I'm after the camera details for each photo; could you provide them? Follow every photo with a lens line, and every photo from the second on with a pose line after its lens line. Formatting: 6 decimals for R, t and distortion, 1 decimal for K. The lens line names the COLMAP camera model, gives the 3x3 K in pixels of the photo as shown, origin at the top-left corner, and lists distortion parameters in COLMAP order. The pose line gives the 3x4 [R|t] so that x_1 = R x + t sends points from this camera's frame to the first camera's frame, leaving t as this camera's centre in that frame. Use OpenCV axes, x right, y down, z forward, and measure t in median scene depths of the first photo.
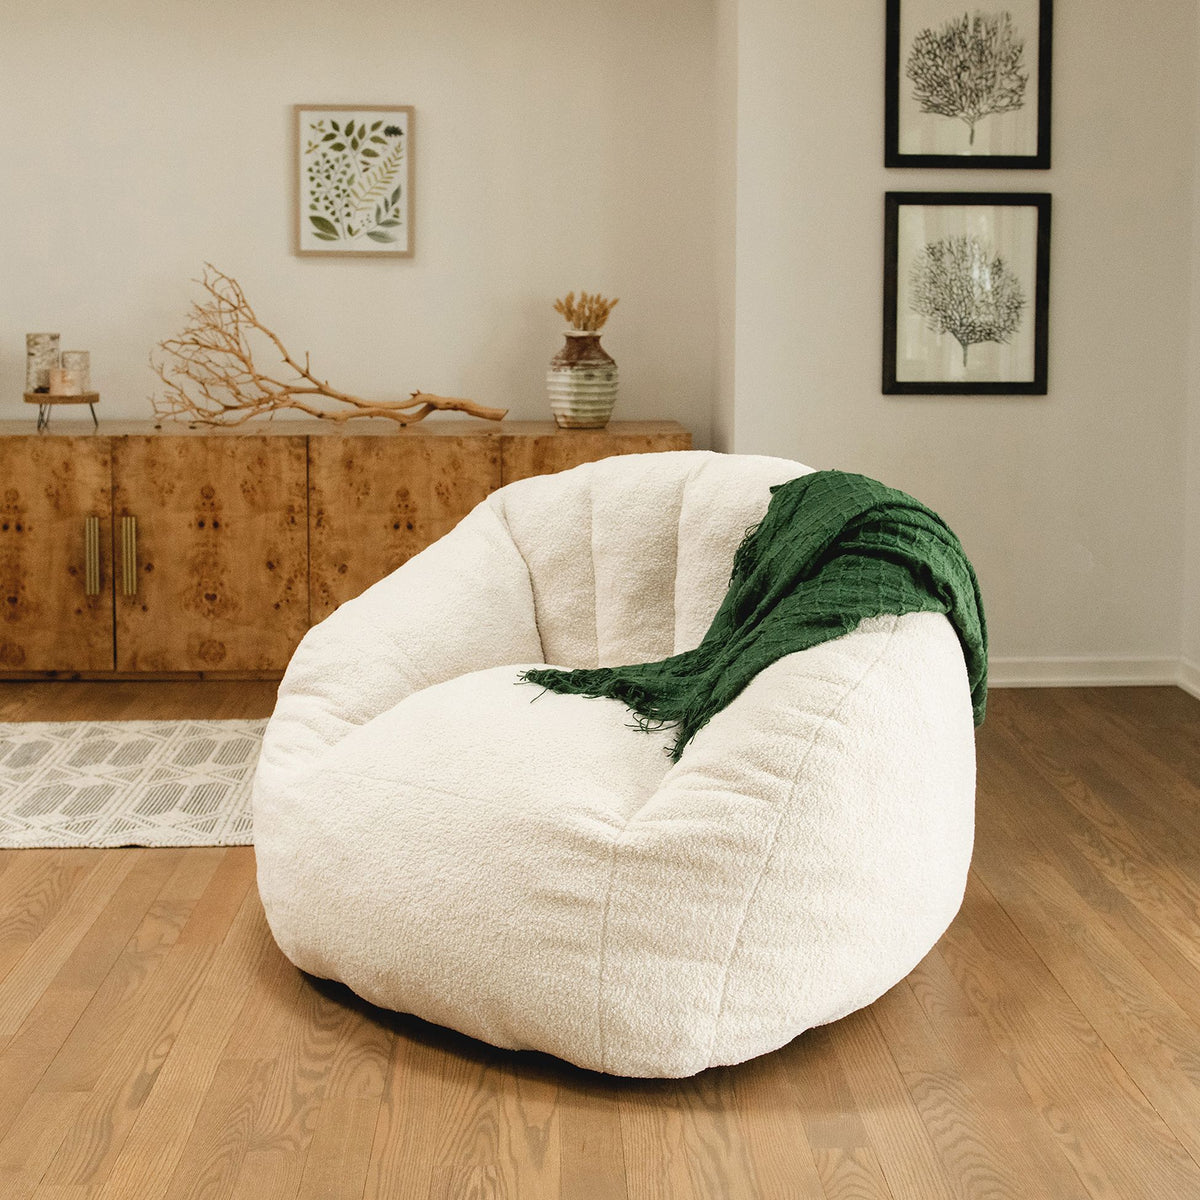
lens RADIAL K [[1661.6, 0, 621.2], [0, 1661.6, 409.3], [0, 0, 1]] dist [-0.017307, -0.009004]
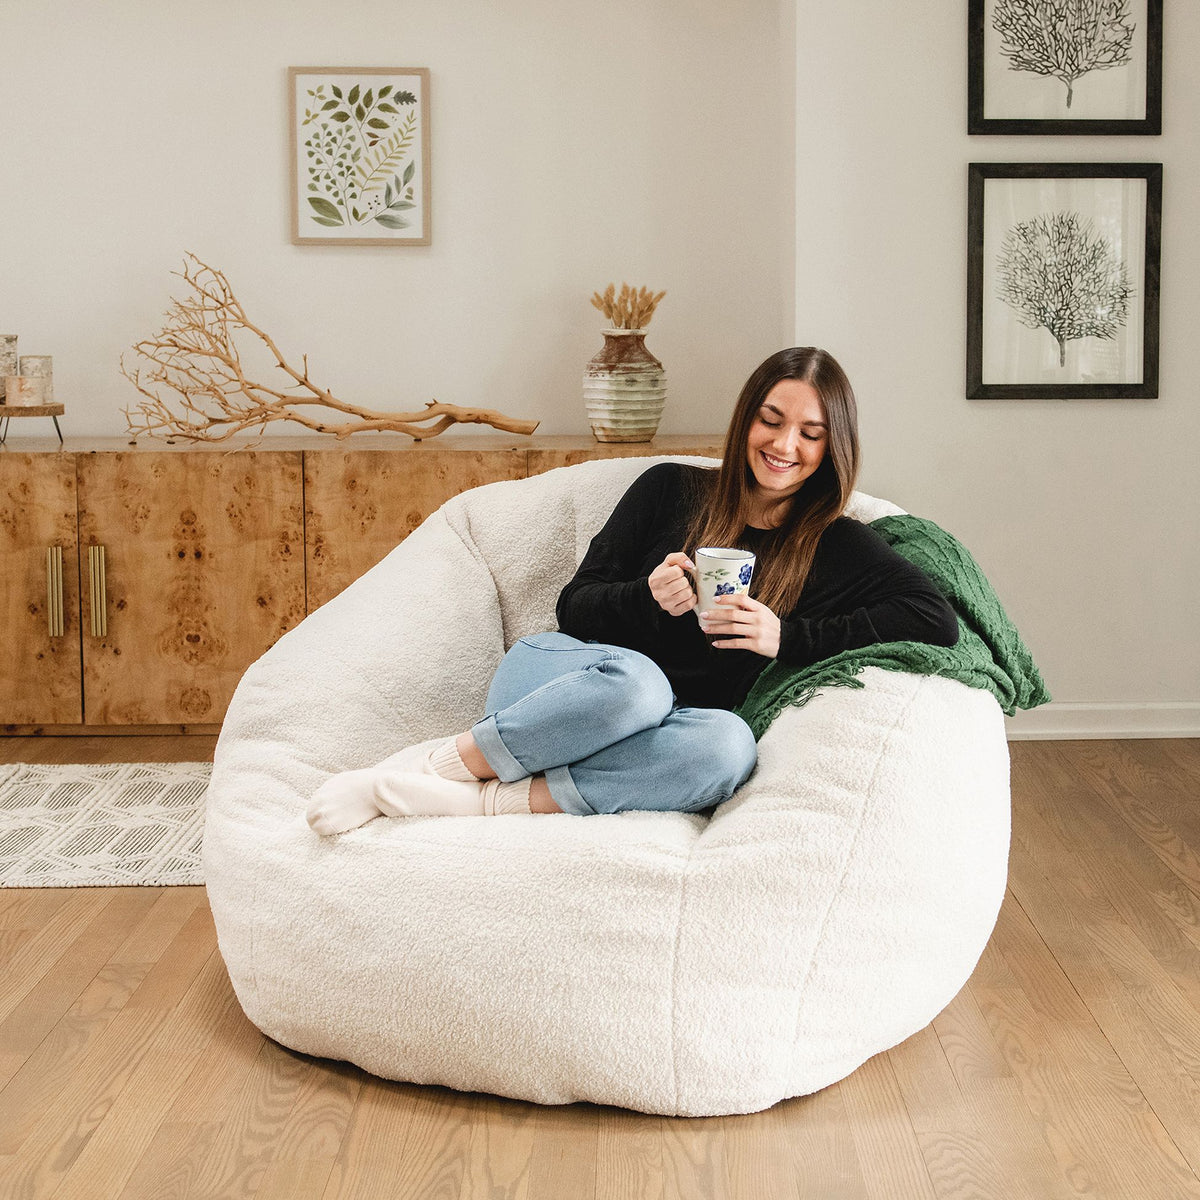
lens RADIAL K [[2010.5, 0, 722.9], [0, 2010.5, 476.0], [0, 0, 1]] dist [0.003202, 0.003229]
pose [[0.999938, -0.005689, -0.009603, 0.039520], [0.005843, 0.999853, 0.016089, 0.013217], [0.009510, -0.016144, 0.999824, -0.044779]]
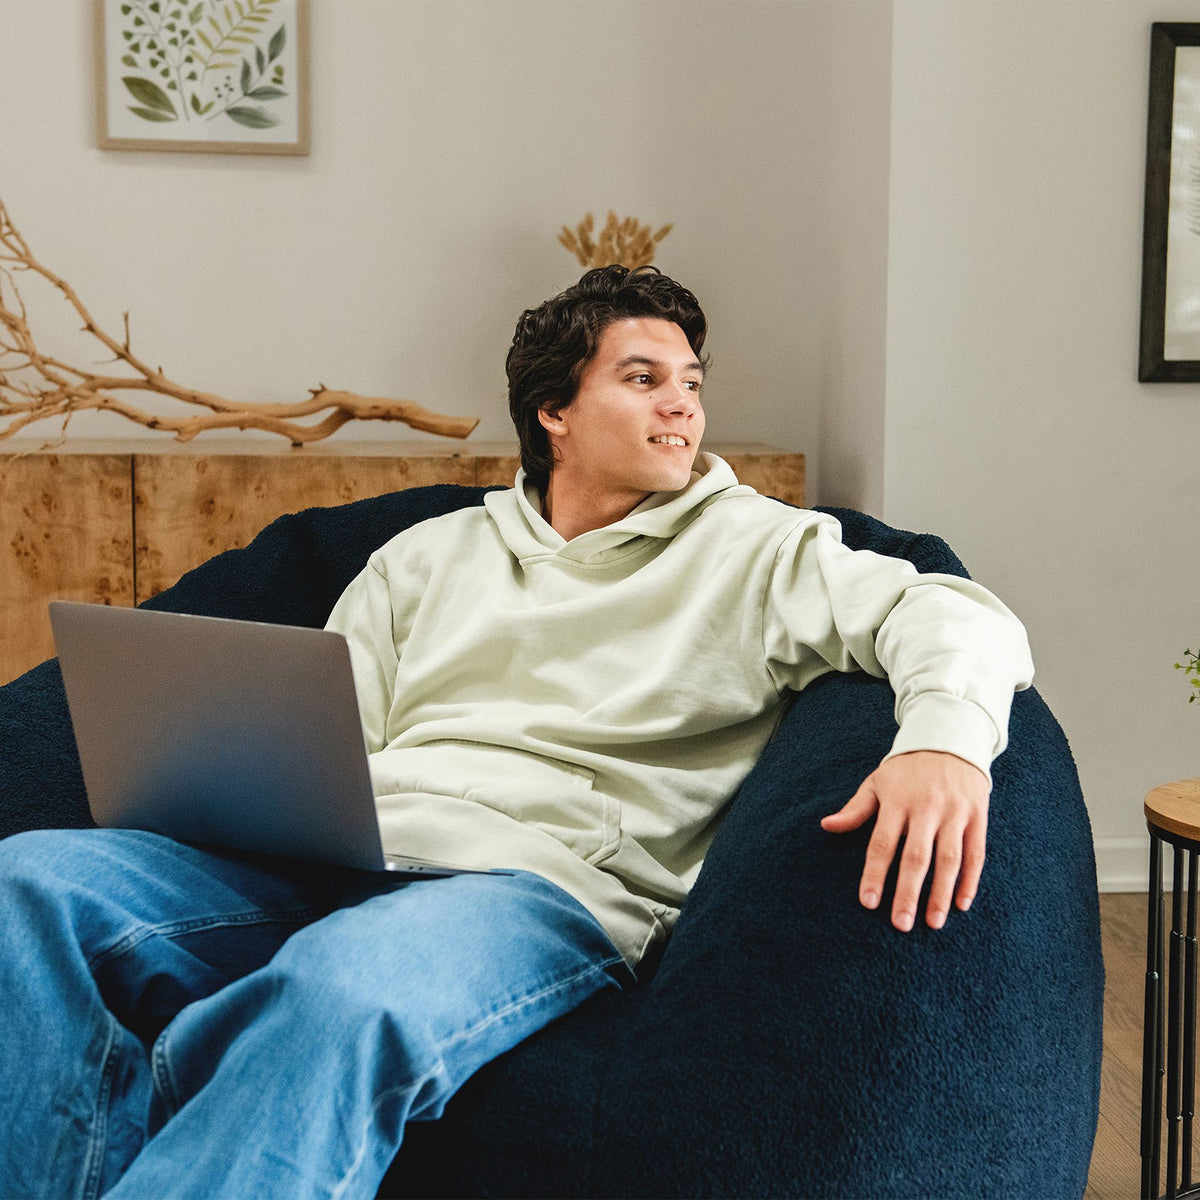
lens RADIAL K [[2432.7, 0, 674.8], [0, 2432.7, 602.6], [0, 0, 1]] dist [0.121921, 0.061759]
pose [[0.998401, -0.003108, 0.056440, -0.051540], [0.000966, 0.999280, 0.037936, 0.034585], [-0.056517, -0.037821, 0.997685, 0.154549]]
